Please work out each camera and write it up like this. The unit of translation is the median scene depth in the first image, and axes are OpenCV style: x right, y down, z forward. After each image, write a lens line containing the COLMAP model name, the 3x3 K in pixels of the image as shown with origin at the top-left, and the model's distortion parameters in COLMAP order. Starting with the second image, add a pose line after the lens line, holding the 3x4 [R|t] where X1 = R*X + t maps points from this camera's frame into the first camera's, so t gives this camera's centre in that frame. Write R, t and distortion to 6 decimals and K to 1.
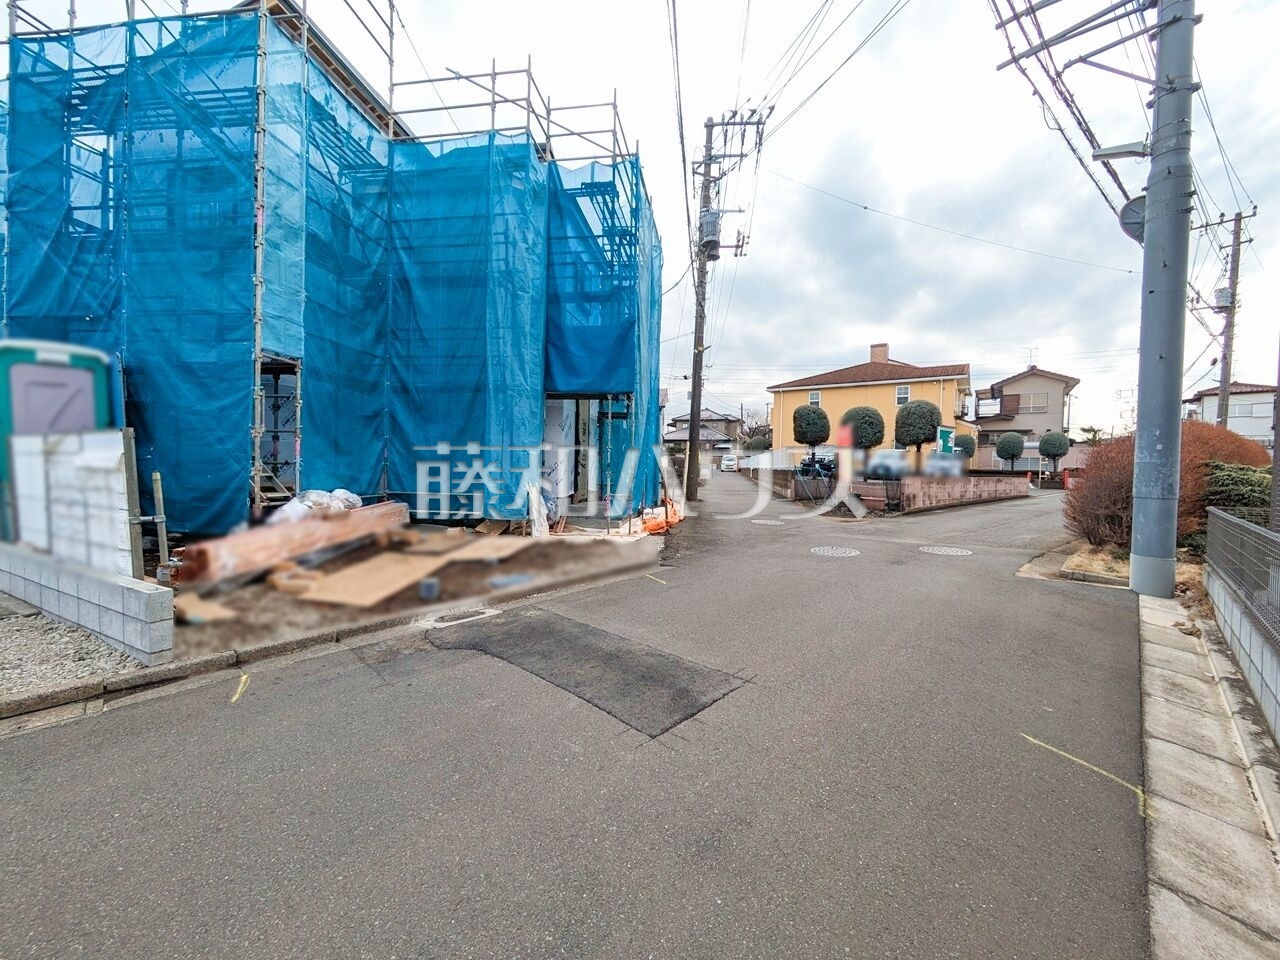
lens RADIAL K [[506.5, 0, 643.8], [0, 506.5, 479.5], [0, 0, 1]] dist [-0.001617, 0.002061]
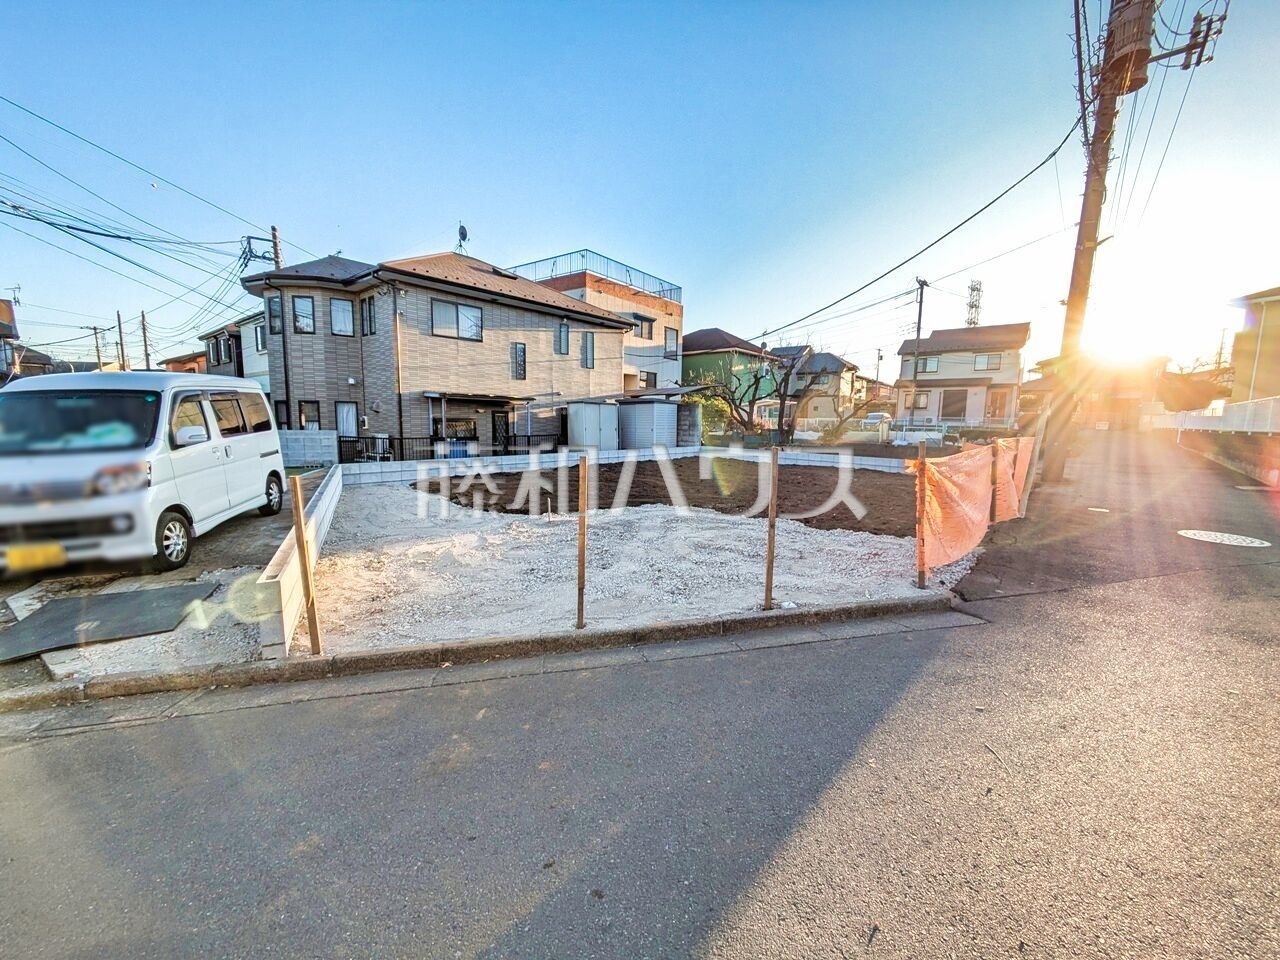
lens RADIAL K [[506.5, 0, 645.0], [0, 506.5, 478.7], [0, 0, 1]] dist [-0.001617, 0.002061]
pose [[0.826919, 0.059059, -0.559211, 0.039195], [-0.013815, 0.996303, 0.084792, -0.018439], [0.562152, -0.062391, 0.824677, 0.240174]]
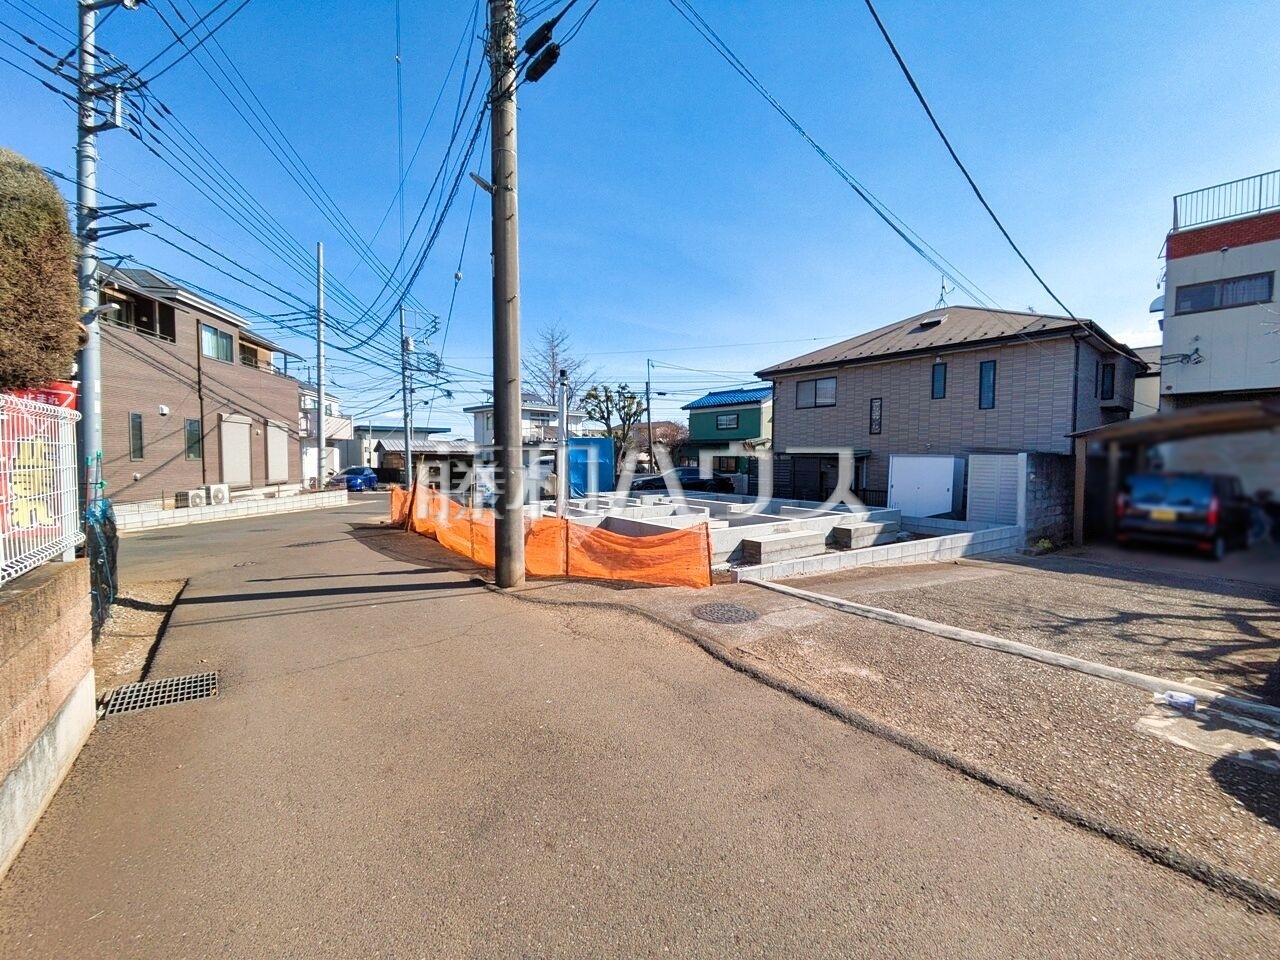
lens RADIAL K [[506.5, 0, 644.8], [0, 506.5, 475.4], [0, 0, 1]] dist [-0.001617, 0.002061]
pose [[-0.704884, -0.001478, -0.709321, 0.517807], [-0.043143, 0.998236, 0.040792, -0.110093], [0.708009, 0.059356, -0.703704, 2.316726]]
